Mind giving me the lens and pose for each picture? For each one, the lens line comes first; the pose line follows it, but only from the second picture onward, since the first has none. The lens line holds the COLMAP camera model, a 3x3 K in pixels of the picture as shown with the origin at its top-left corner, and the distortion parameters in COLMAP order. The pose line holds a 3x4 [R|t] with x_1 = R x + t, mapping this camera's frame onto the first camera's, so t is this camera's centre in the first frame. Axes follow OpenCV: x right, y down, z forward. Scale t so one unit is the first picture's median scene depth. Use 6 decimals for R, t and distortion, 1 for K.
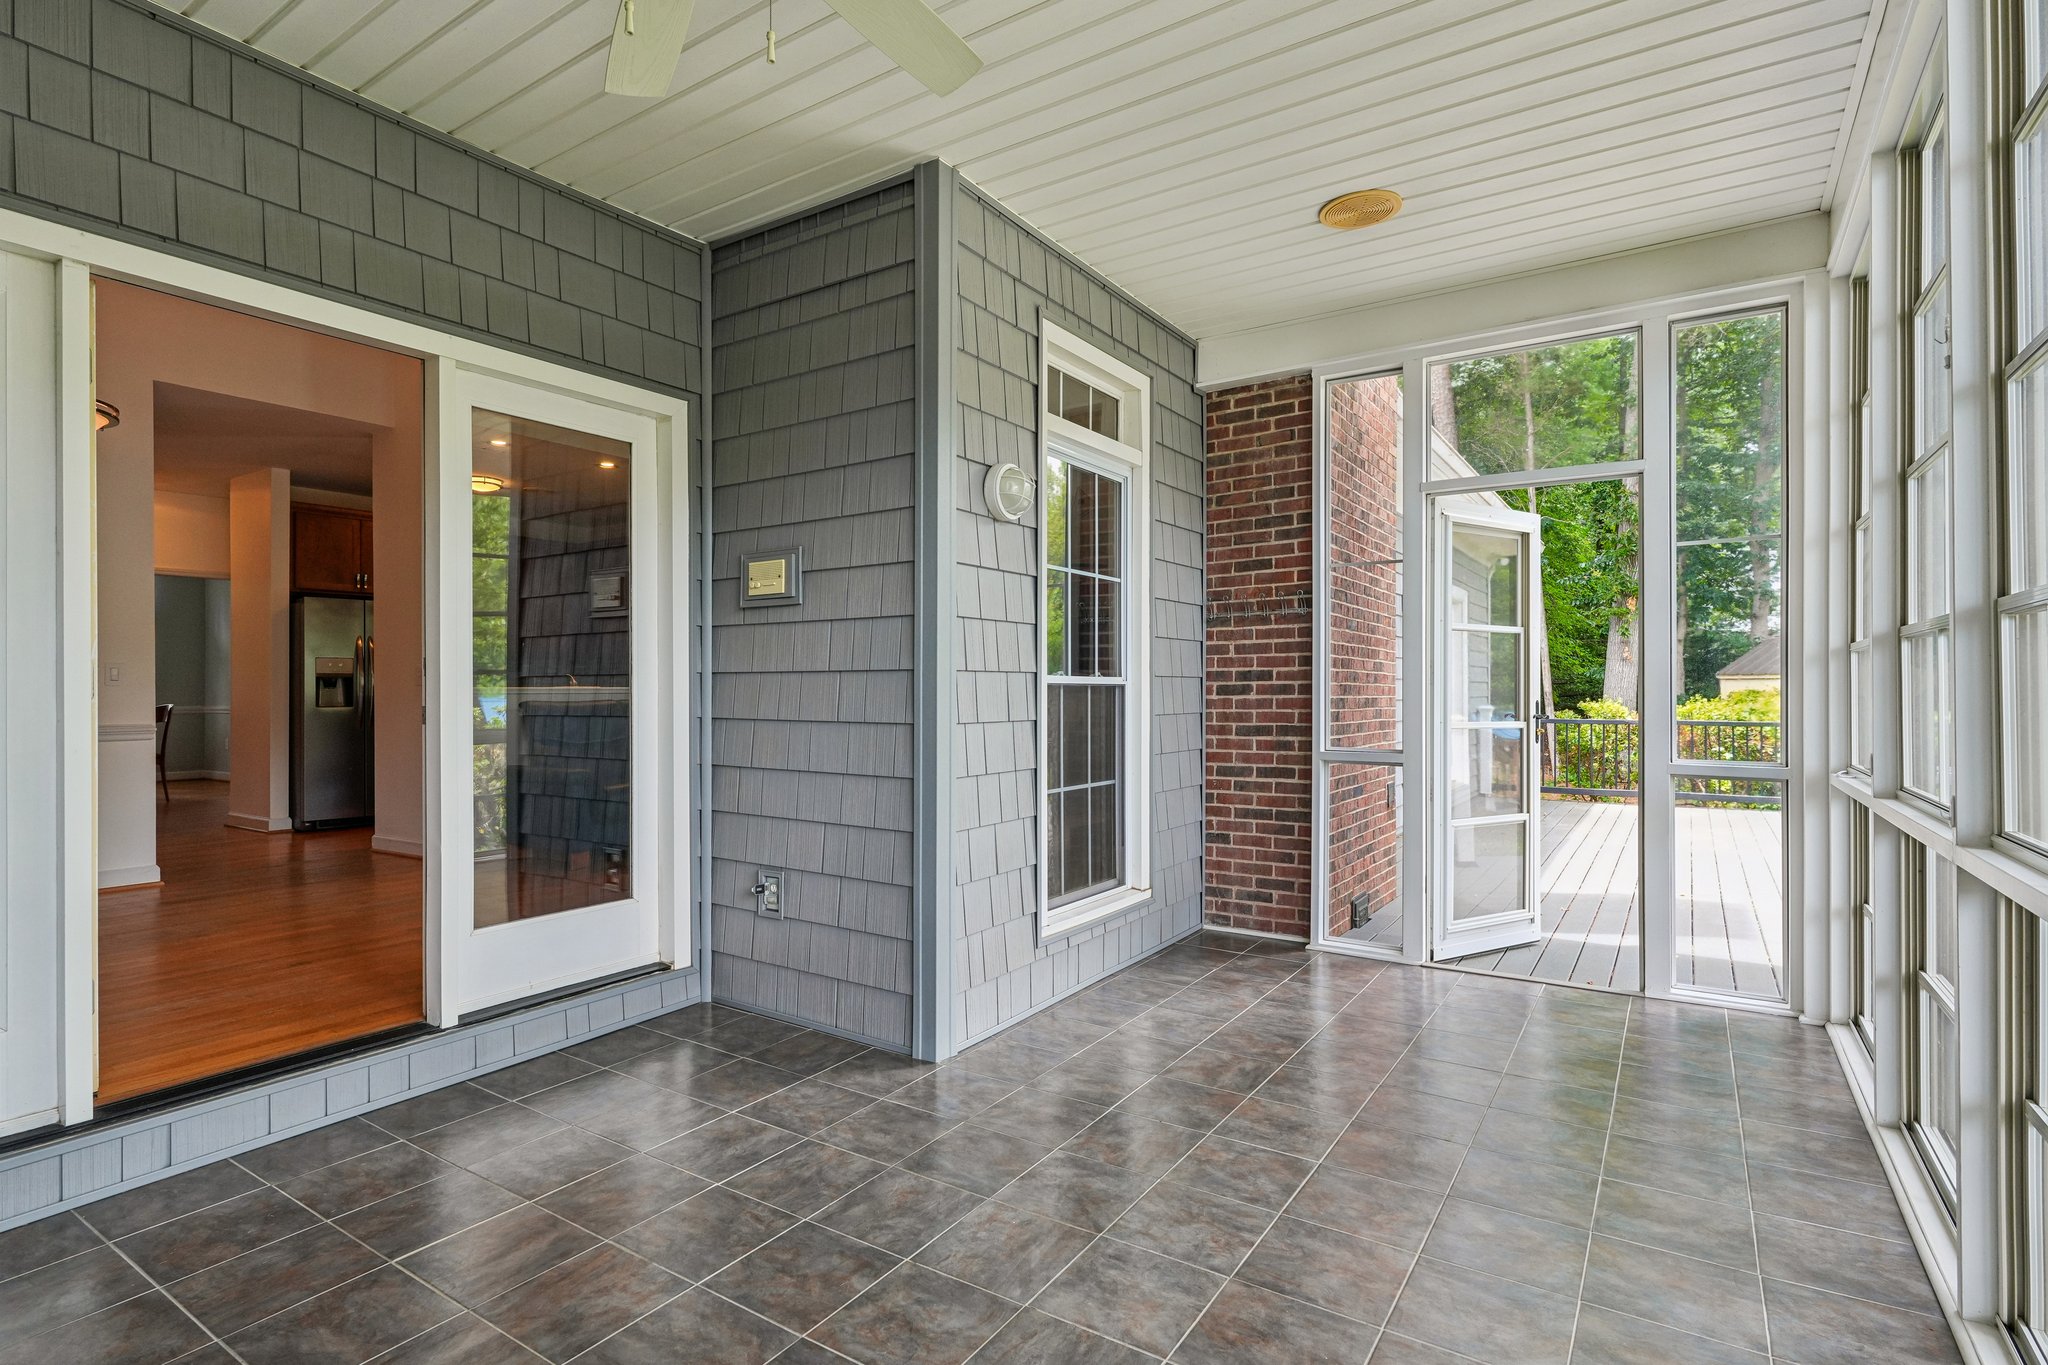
lens RADIAL K [[1008.1, 0, 1024.6], [0, 1008.1, 688.6], [0, 0, 1]] dist [0.002635, 0.000415]
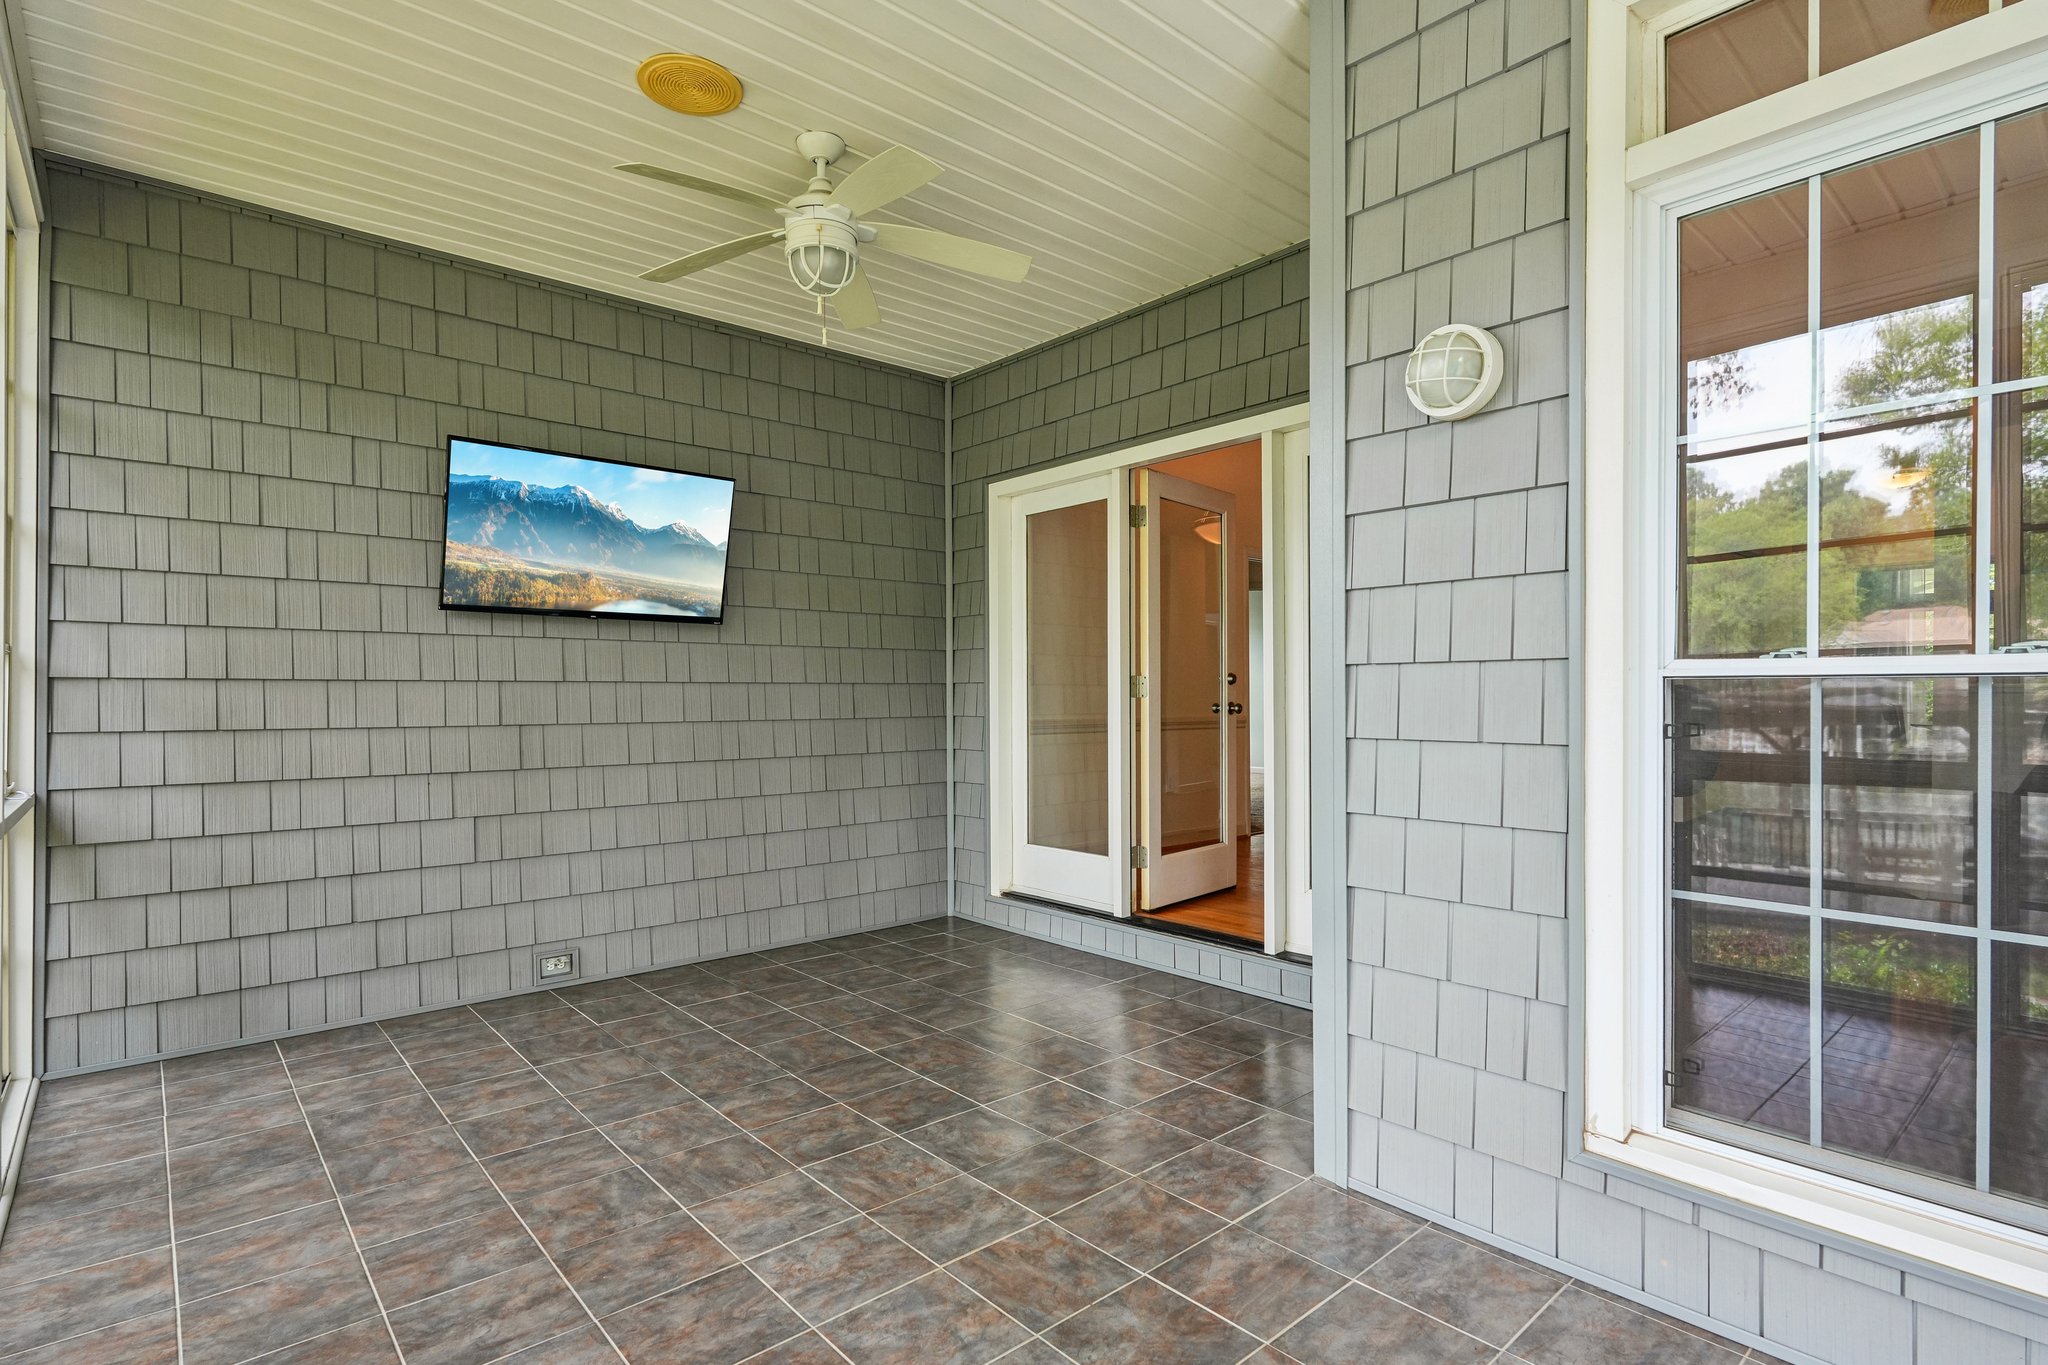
lens RADIAL K [[1011.3, 0, 1015.3], [0, 1011.3, 690.8], [0, 0, 1]] dist [-0.000513, 0.000802]
pose [[-0.267366, 0.000616, -0.963595, 0.630318], [0.006178, 0.999980, -0.001075, 0.000466], [0.963575, -0.006241, -0.267365, 0.866212]]
